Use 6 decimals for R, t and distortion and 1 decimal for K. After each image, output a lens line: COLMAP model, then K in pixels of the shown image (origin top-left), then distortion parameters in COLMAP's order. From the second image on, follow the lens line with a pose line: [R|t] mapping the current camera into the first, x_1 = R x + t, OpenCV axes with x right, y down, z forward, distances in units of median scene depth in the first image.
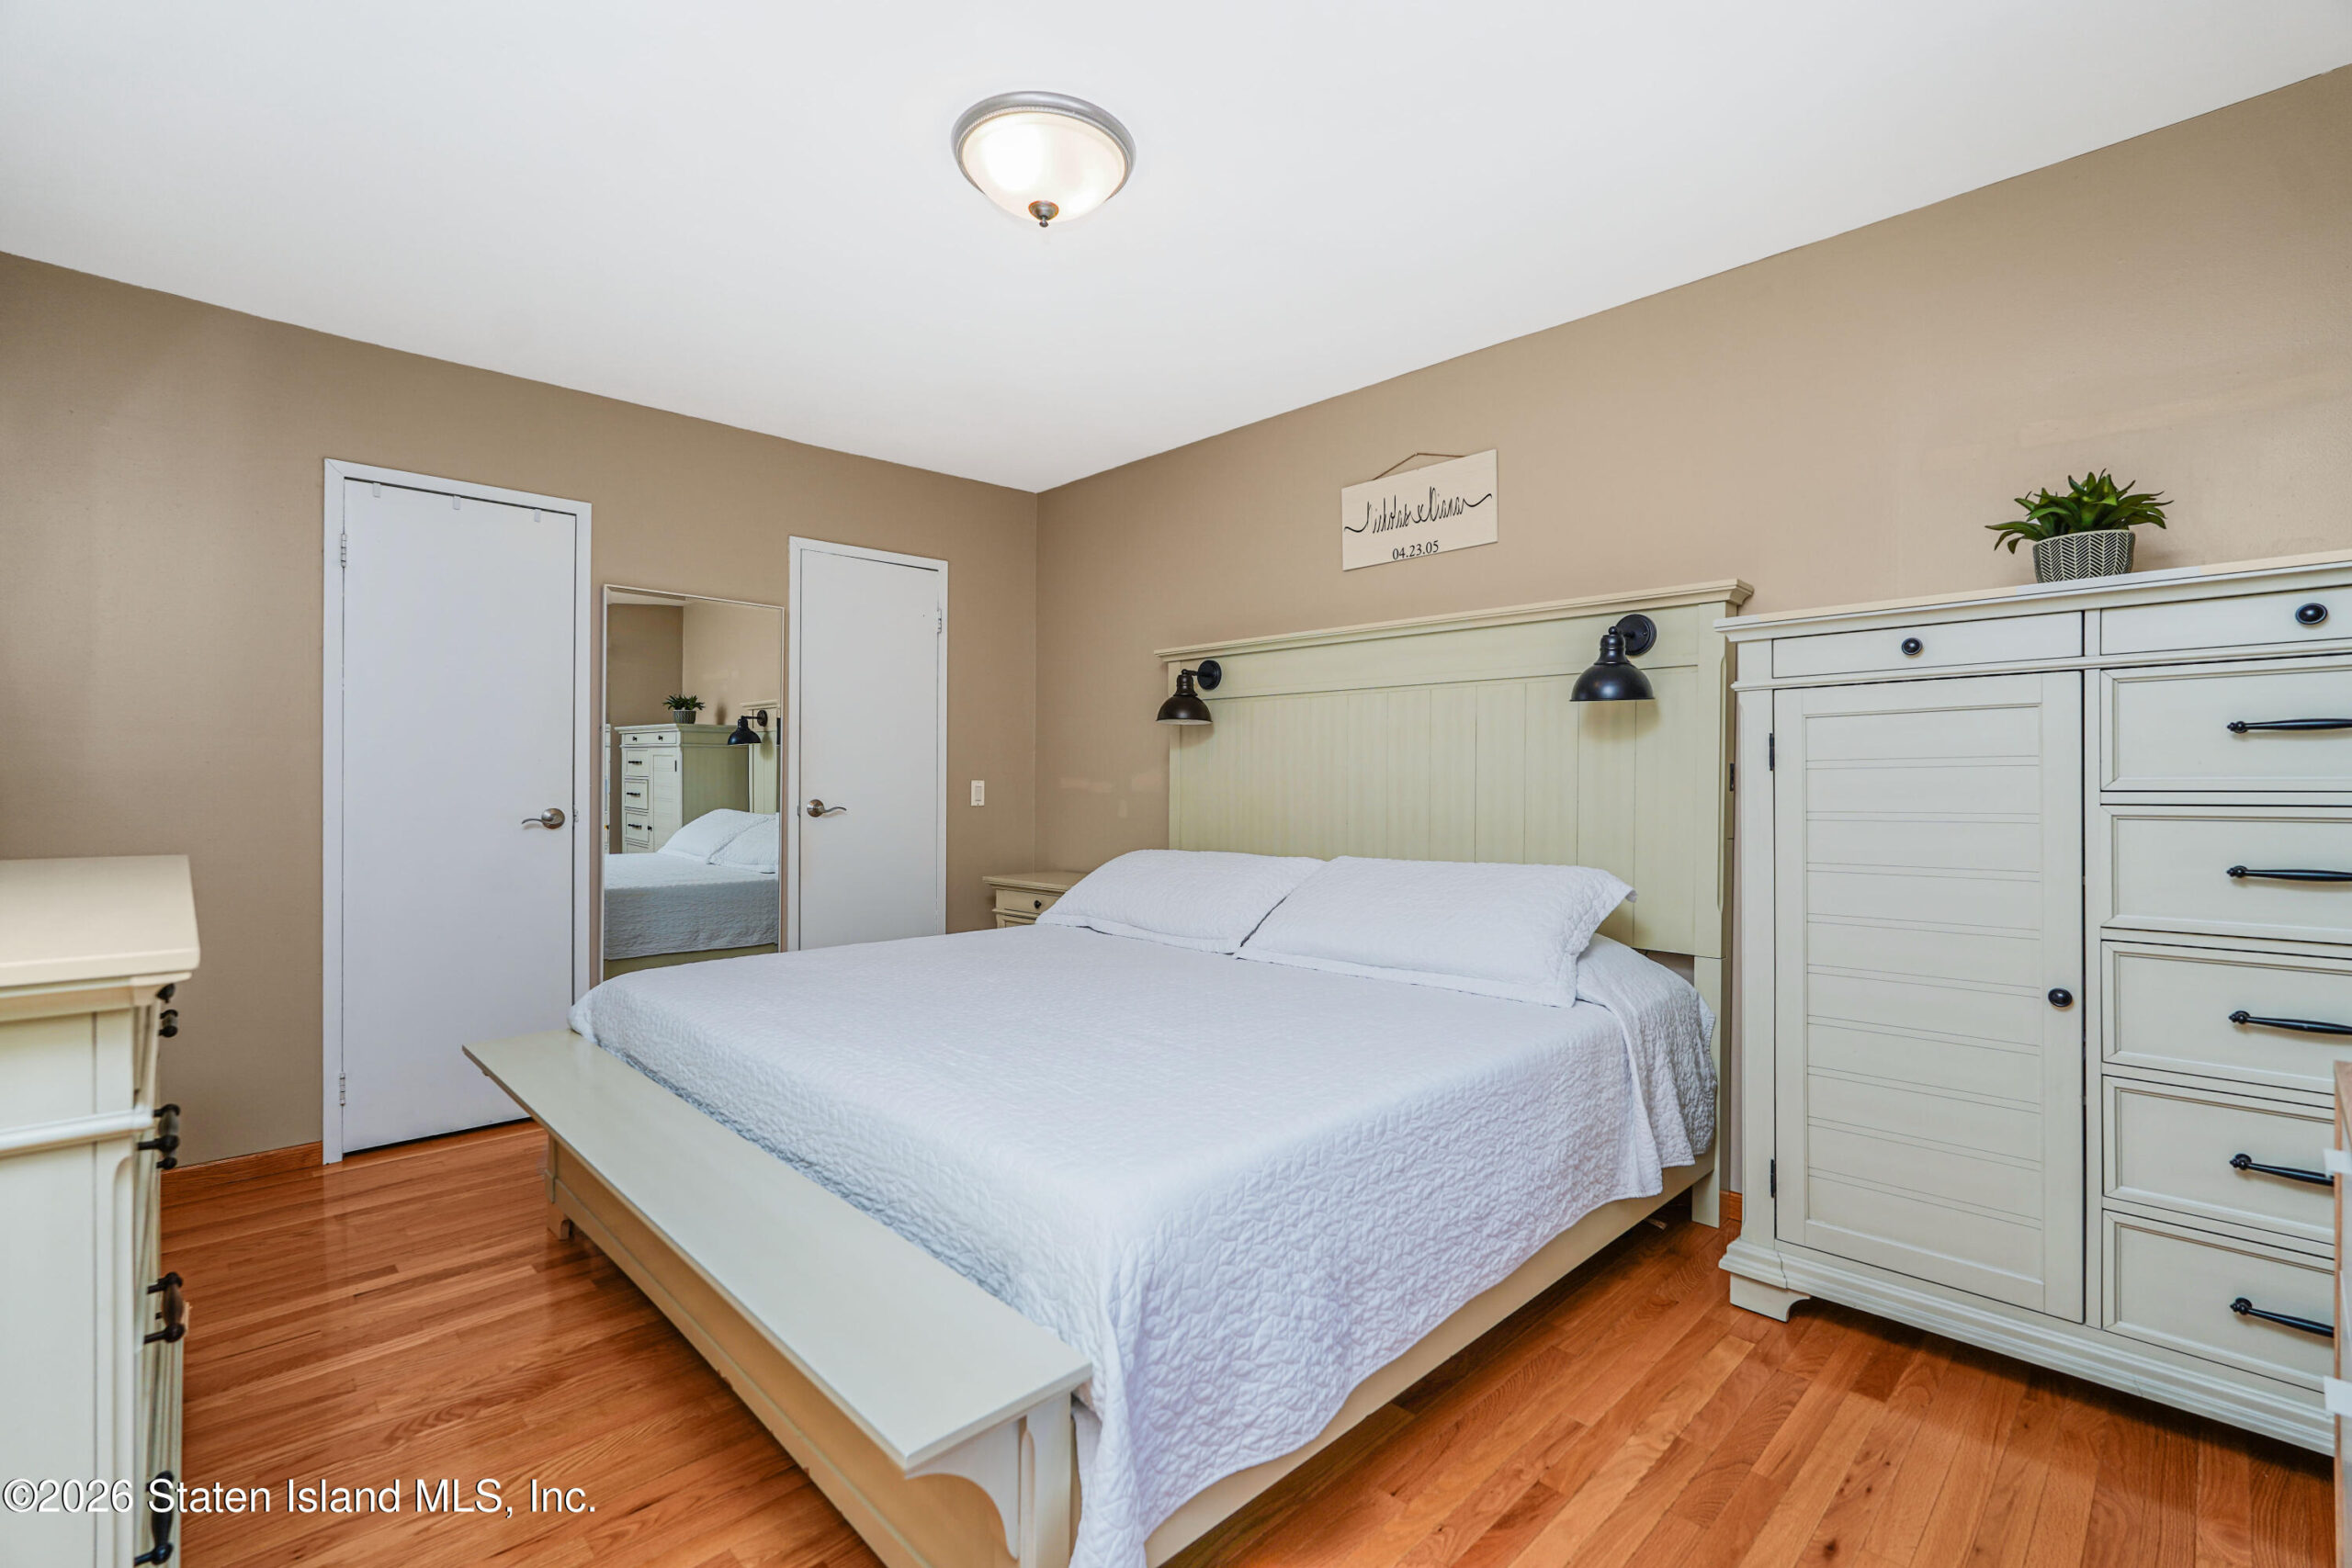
lens RADIAL K [[1051.0, 0, 1184.7], [0, 1051.0, 782.2], [0, 0, 1]] dist [-0.001664, -0.000100]
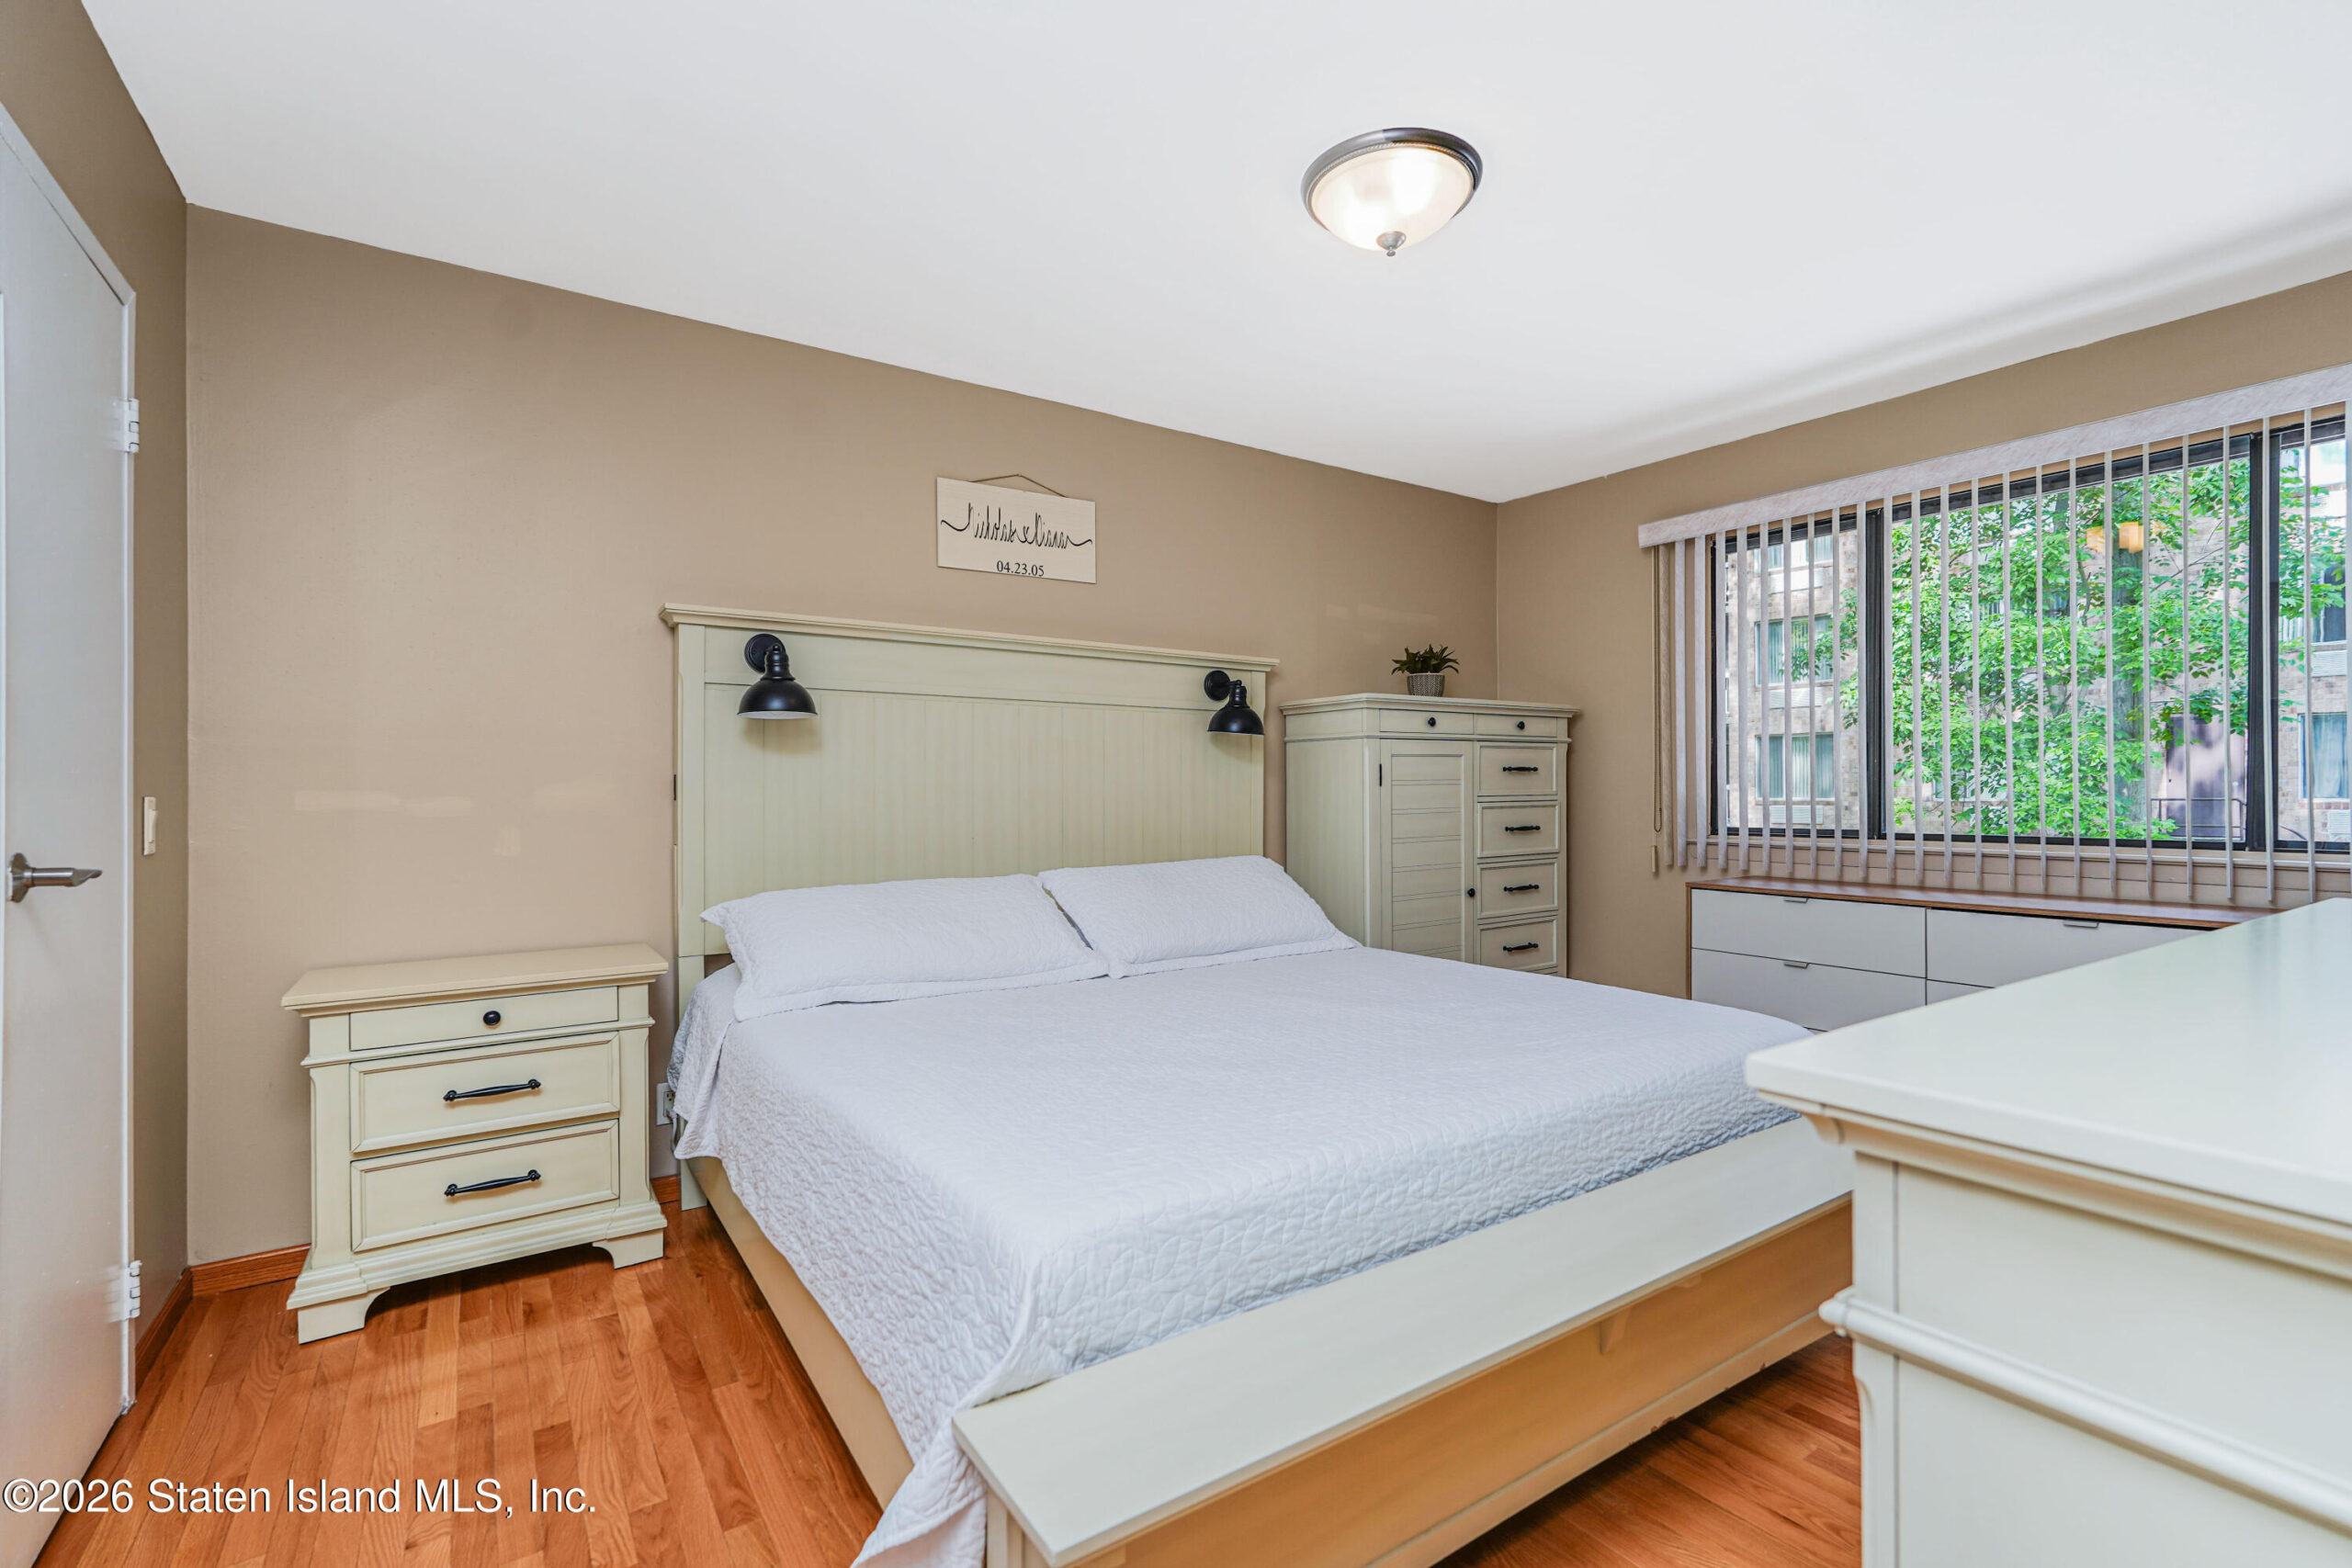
lens RADIAL K [[1051.0, 0, 1184.7], [0, 1051.0, 782.2], [0, 0, 1]] dist [-0.001664, -0.000100]
pose [[0.181428, 0.005999, 0.983386, -0.772080], [0.001606, 0.999978, -0.006397, -0.004607], [-0.983403, 0.002740, 0.181414, 0.663658]]
